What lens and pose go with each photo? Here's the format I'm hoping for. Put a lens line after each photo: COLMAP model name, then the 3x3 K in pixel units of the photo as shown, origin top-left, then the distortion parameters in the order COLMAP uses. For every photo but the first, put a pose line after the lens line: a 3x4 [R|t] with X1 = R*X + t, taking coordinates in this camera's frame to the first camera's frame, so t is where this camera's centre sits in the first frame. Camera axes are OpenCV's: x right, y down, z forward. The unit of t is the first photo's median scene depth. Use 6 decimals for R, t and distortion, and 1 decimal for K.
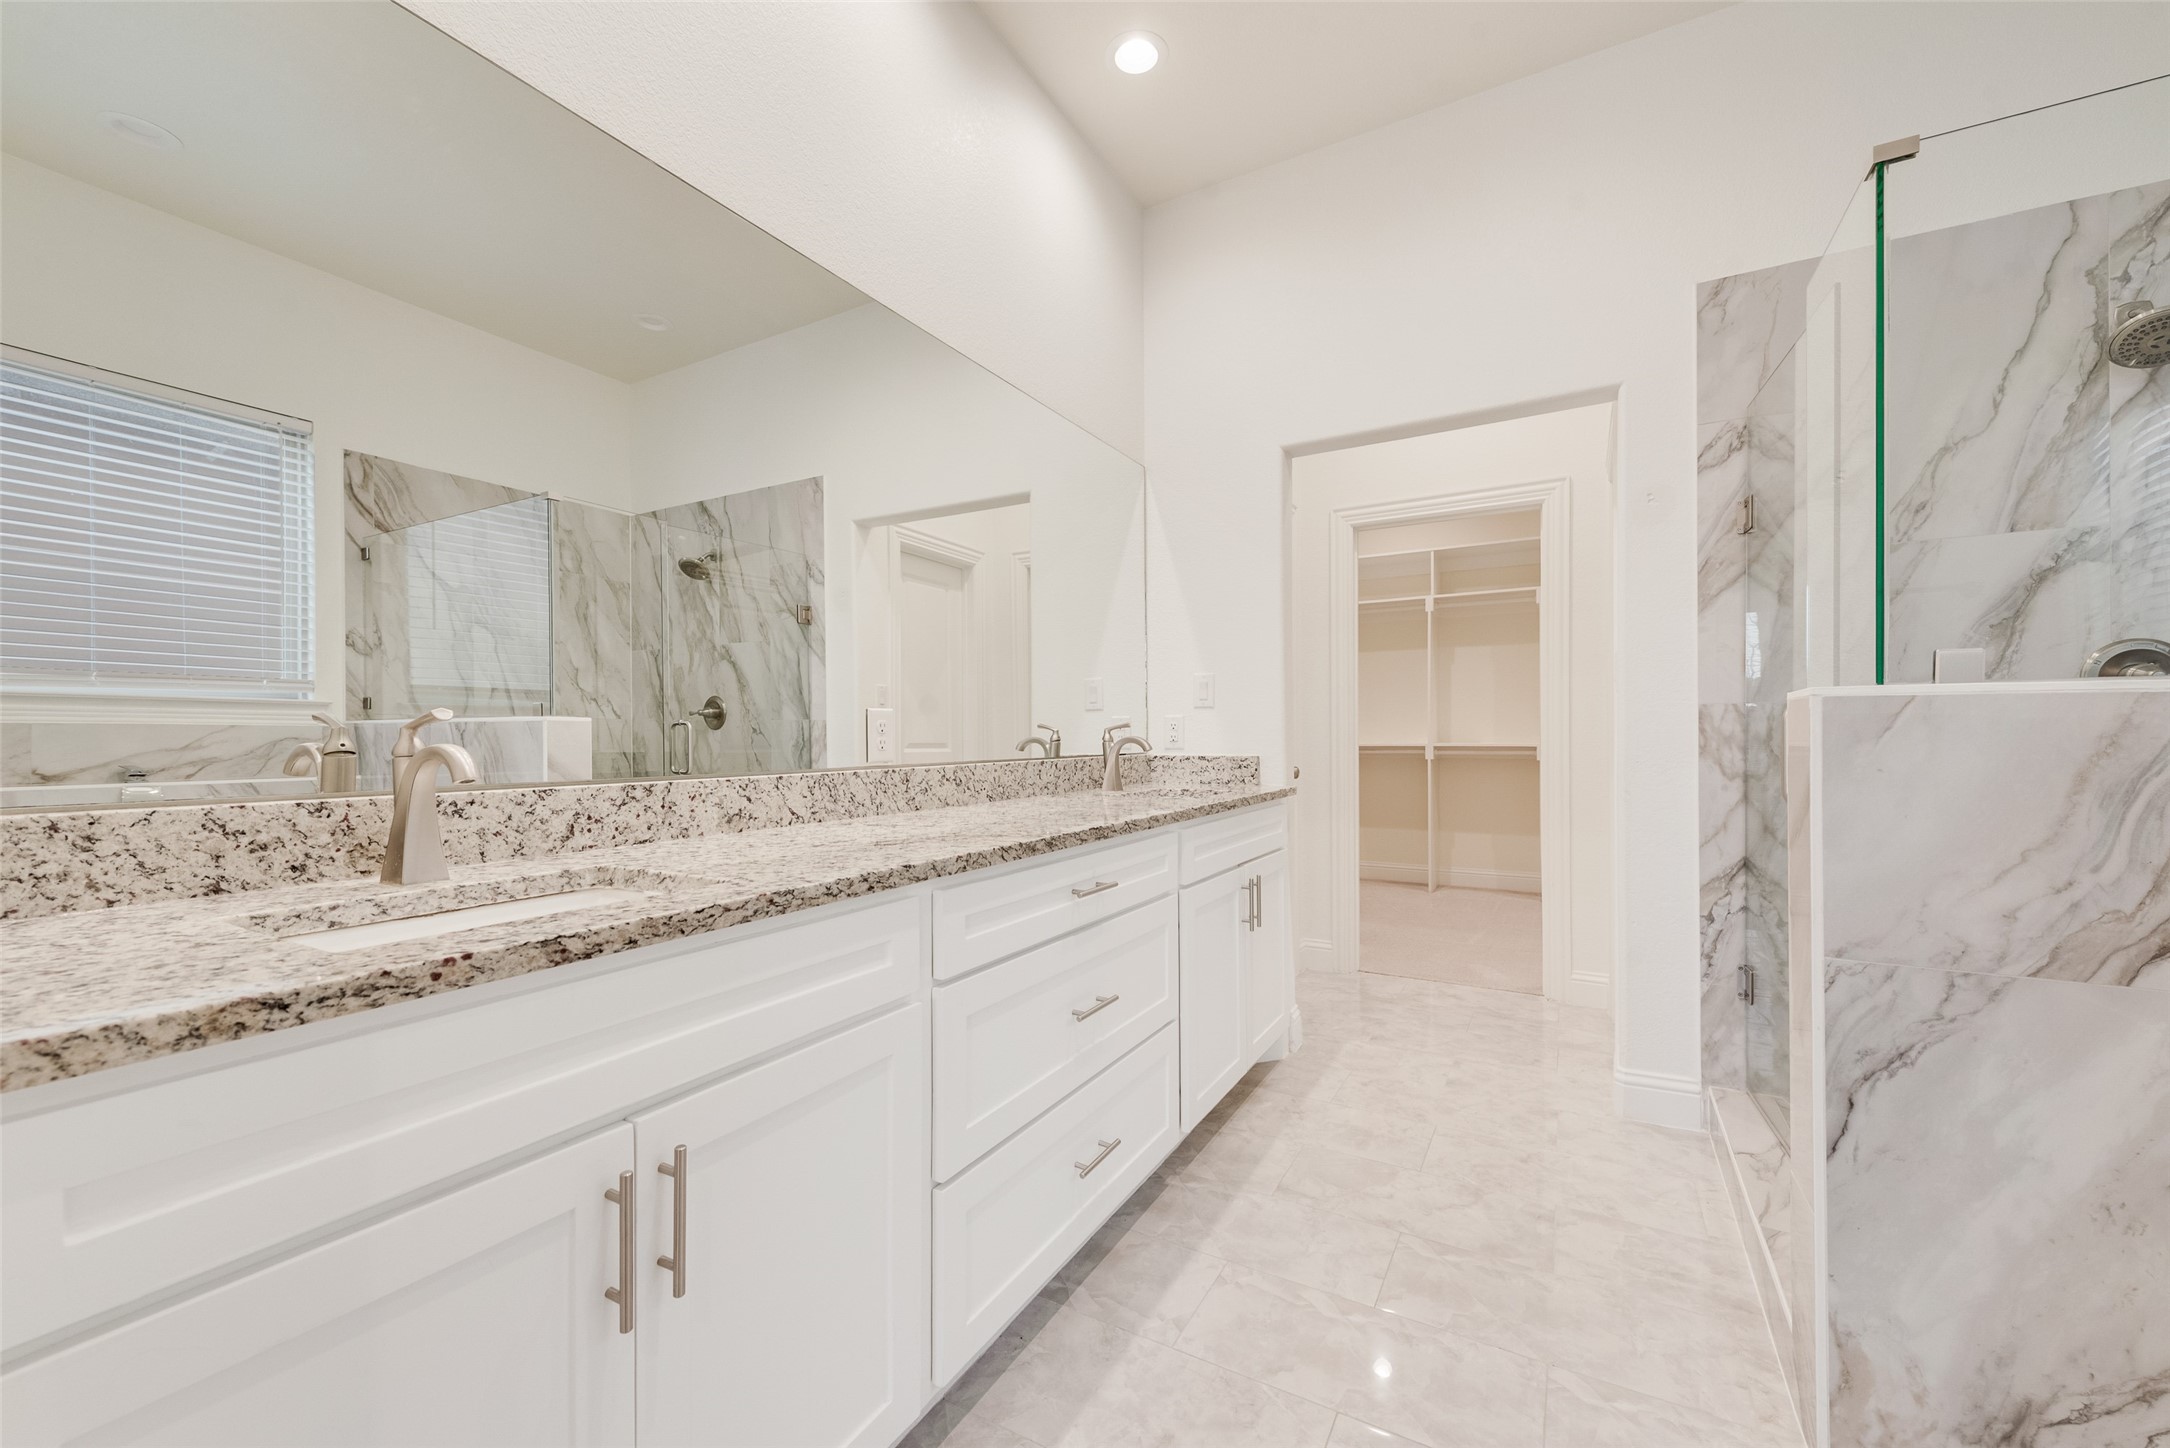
lens RADIAL K [[850.6, 0, 1077.3], [0, 850.6, 728.2], [0, 0, 1]] dist [0.008107, -0.003885]
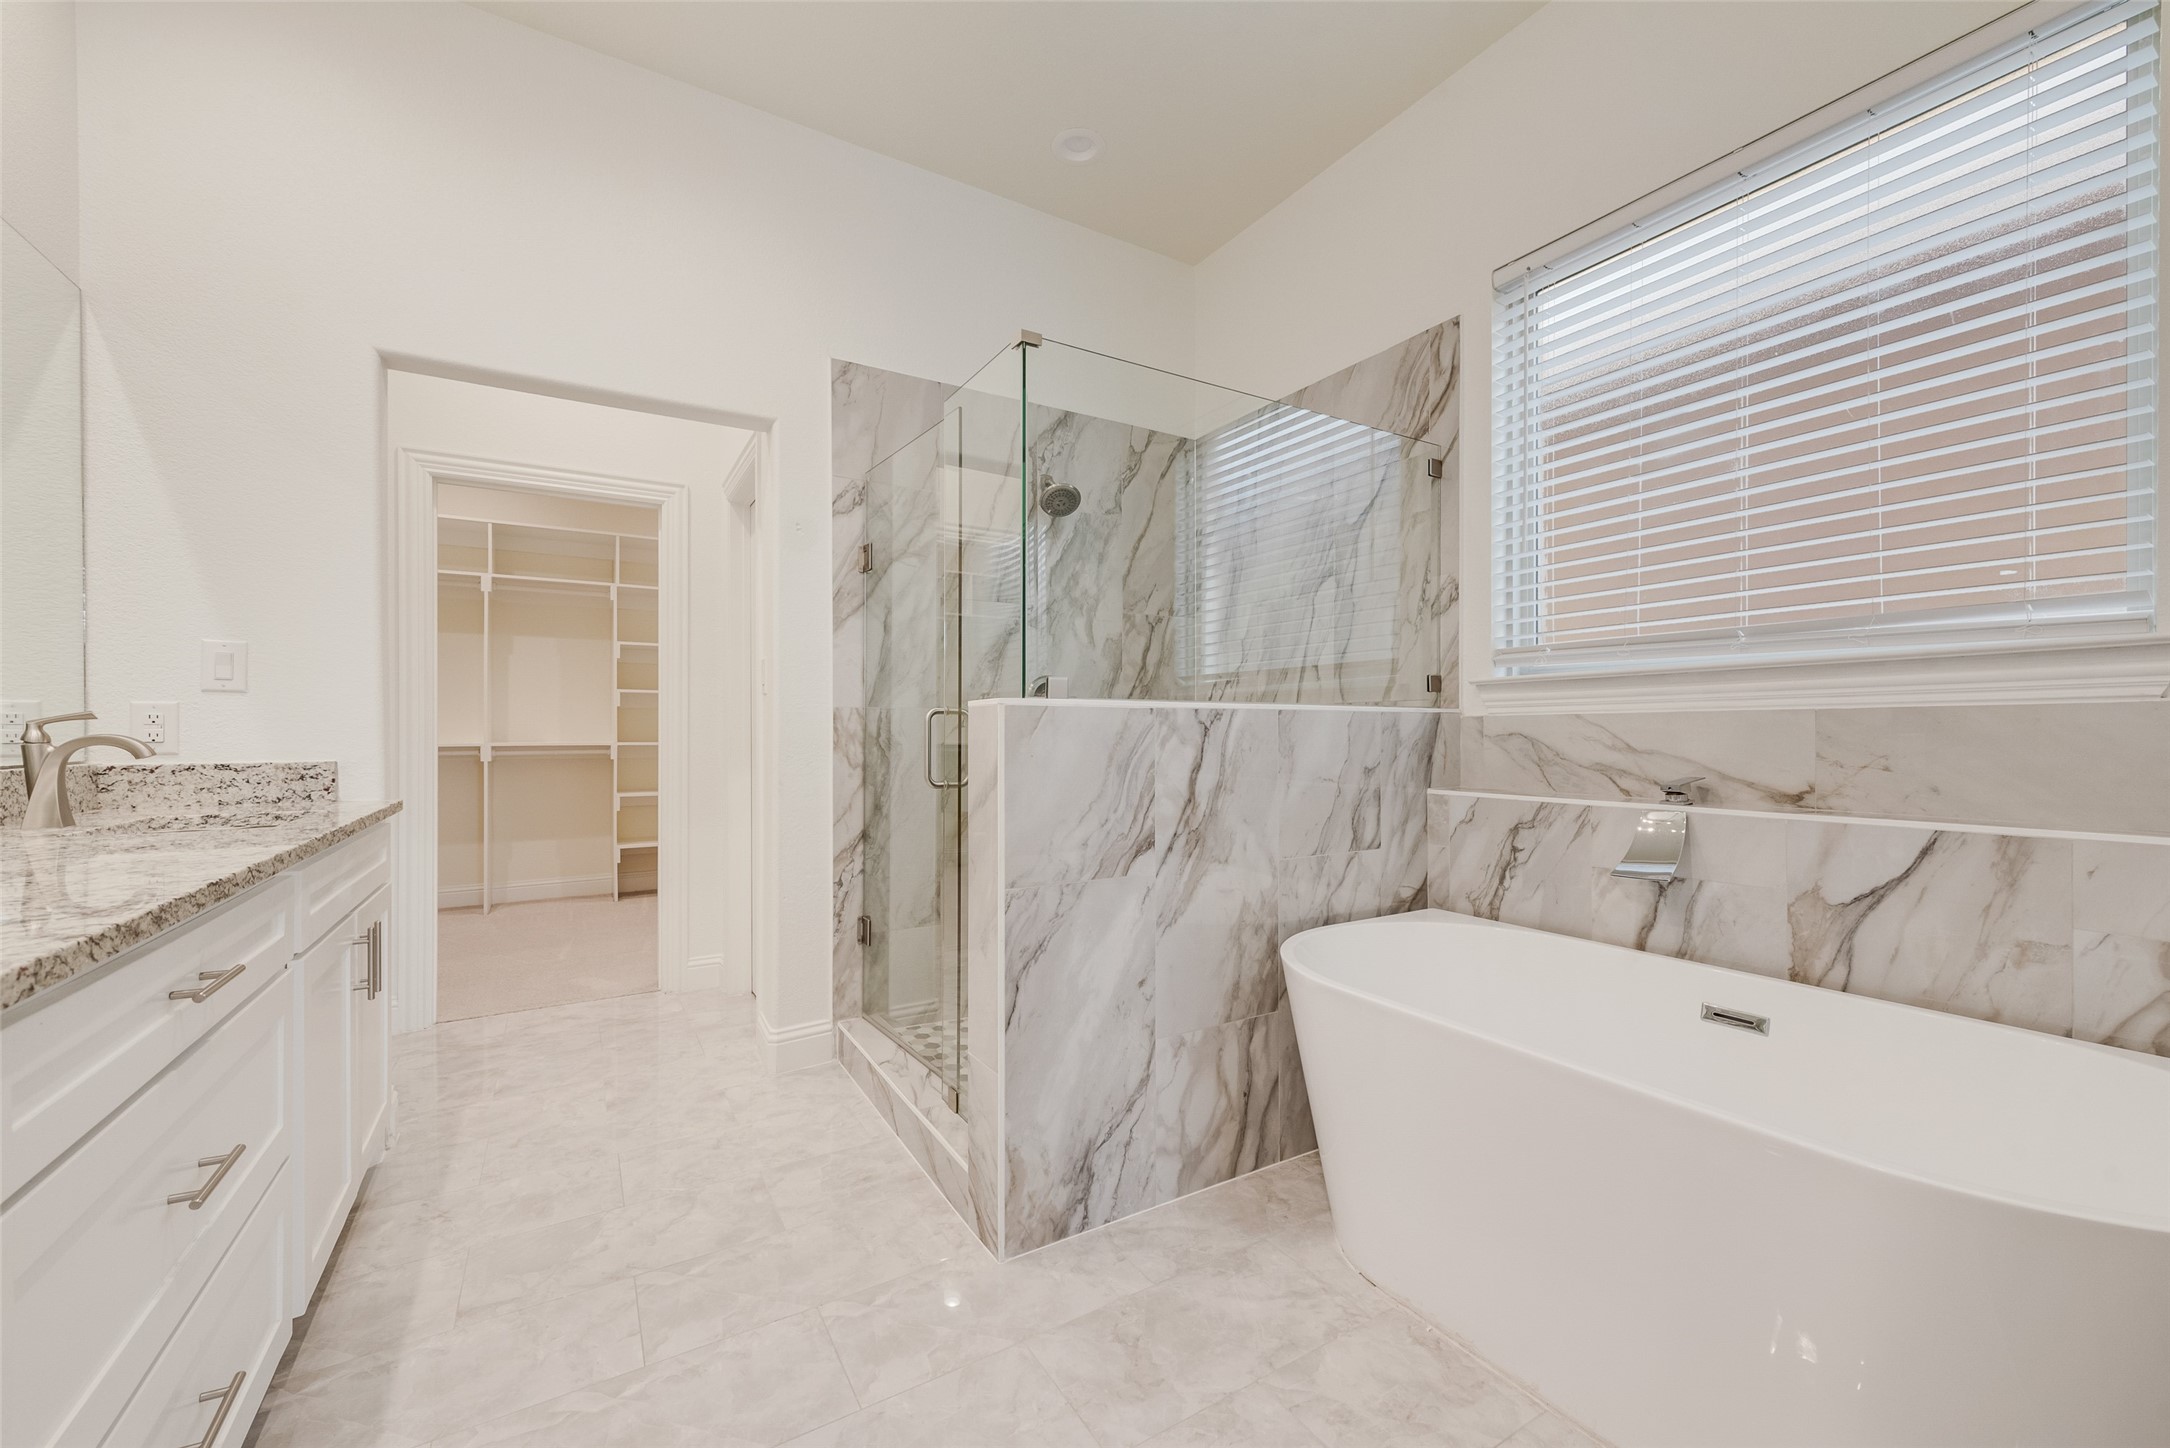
lens RADIAL K [[850.6, 0, 1082.9], [0, 850.6, 728.8], [0, 0, 1]] dist [0.008107, -0.003885]
pose [[0.474410, 0.005983, 0.880284, -0.164744], [-0.007120, 0.999970, -0.002960, 0.003246], [-0.880275, -0.004863, 0.474438, 0.119919]]
